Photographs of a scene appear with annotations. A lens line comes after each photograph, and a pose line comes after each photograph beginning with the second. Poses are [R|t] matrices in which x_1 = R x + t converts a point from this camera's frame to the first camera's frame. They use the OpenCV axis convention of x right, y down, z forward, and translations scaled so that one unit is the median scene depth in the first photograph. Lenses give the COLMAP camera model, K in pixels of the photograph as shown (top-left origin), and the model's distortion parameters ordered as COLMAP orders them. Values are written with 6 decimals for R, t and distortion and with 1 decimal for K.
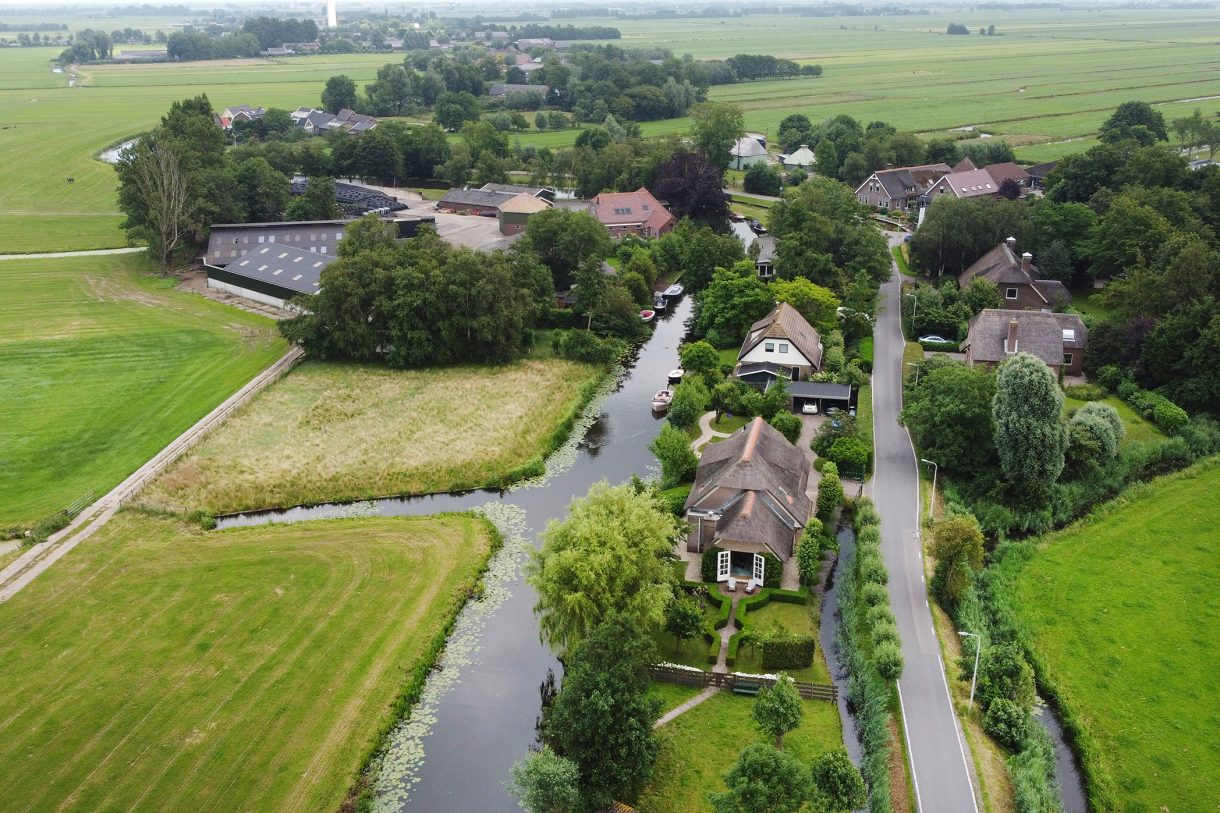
lens RADIAL K [[1135.1, 0, 610.0], [0, 1135.1, 406.5], [0, 0, 1]] dist [0.006062, 0.004896]
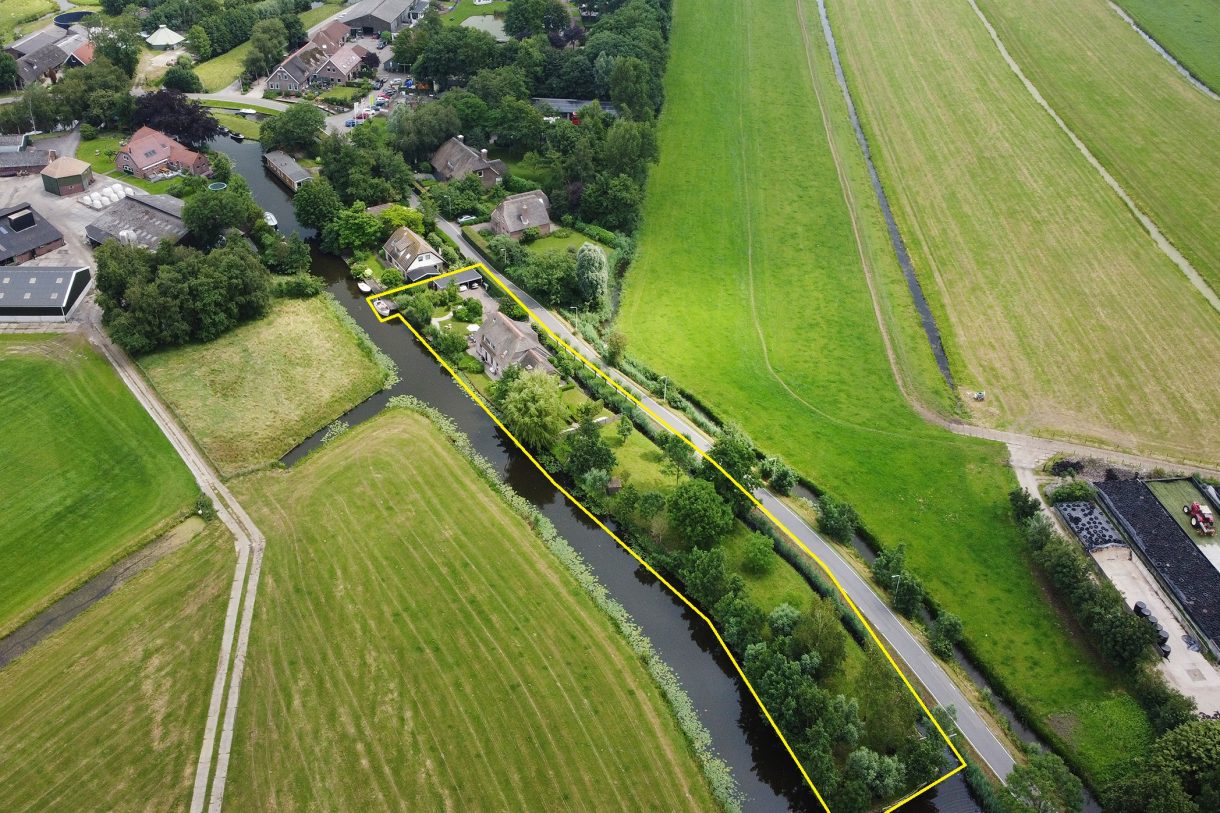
lens RADIAL K [[1135.1, 0, 610.0], [0, 1135.1, 406.5], [0, 0, 1]] dist [0.006062, 0.004896]
pose [[0.721568, -0.375202, 0.581862, -0.770523], [0.212632, 0.919903, 0.329494, -0.366062], [-0.658883, -0.114030, 0.743552, -0.532838]]
